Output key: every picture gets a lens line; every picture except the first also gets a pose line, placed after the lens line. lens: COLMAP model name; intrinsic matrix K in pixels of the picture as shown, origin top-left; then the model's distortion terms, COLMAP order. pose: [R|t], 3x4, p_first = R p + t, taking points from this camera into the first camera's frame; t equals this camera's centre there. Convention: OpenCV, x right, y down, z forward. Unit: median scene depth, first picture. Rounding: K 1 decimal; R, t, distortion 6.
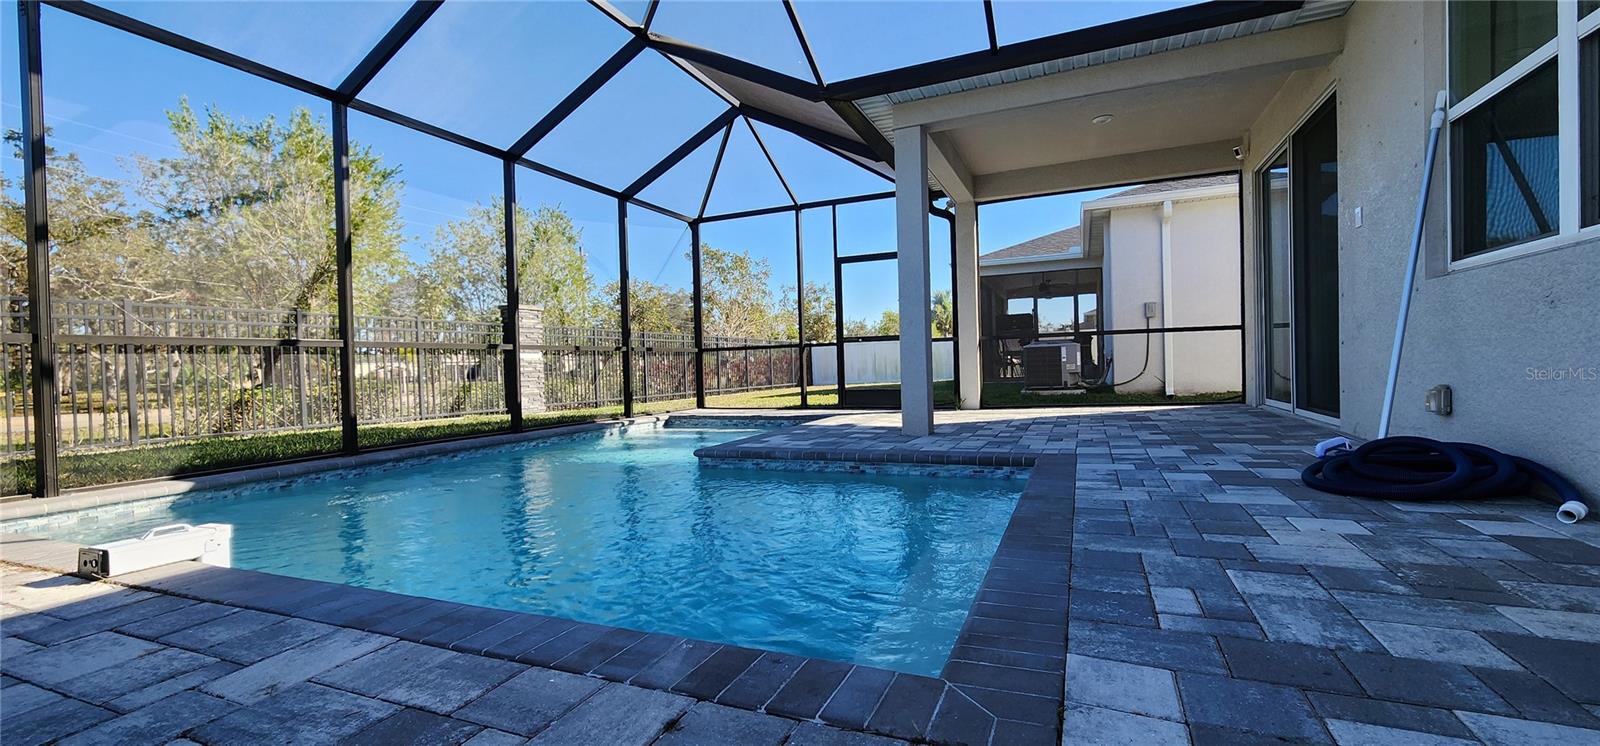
lens RADIAL K [[661.8, 0, 800.0], [0, 661.8, 373.0], [0, 0, 1]] dist [0.000205, 0.000267]
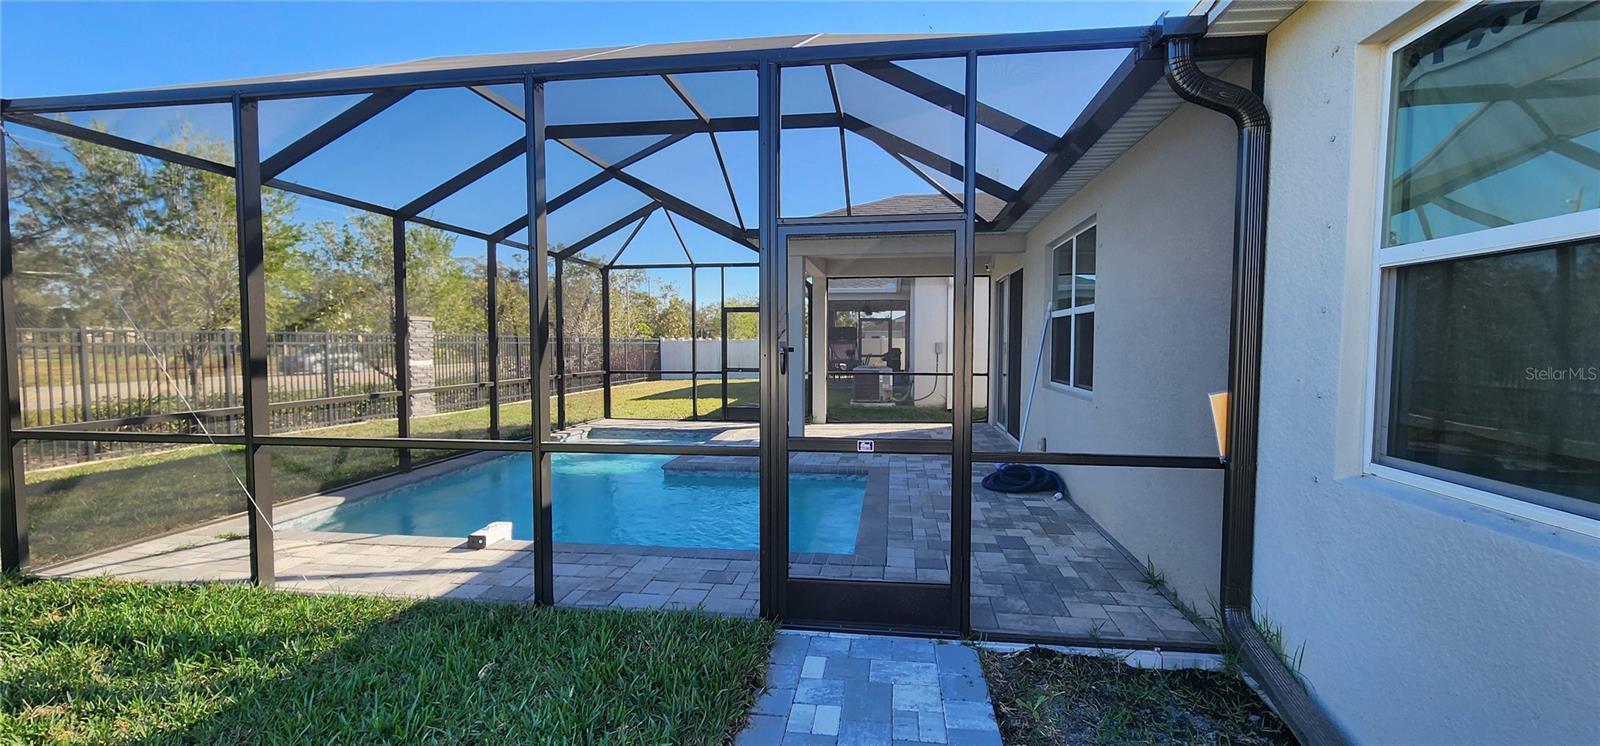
lens RADIAL K [[665.9, 0, 804.8], [0, 665.9, 375.5], [0, 0, 1]] dist [0.000614, -0.000083]
pose [[0.962853, 0.017489, 0.269460, -0.254762], [-0.027281, 0.999095, 0.032638, -0.151296], [-0.268646, -0.038777, 0.962458, -0.580353]]
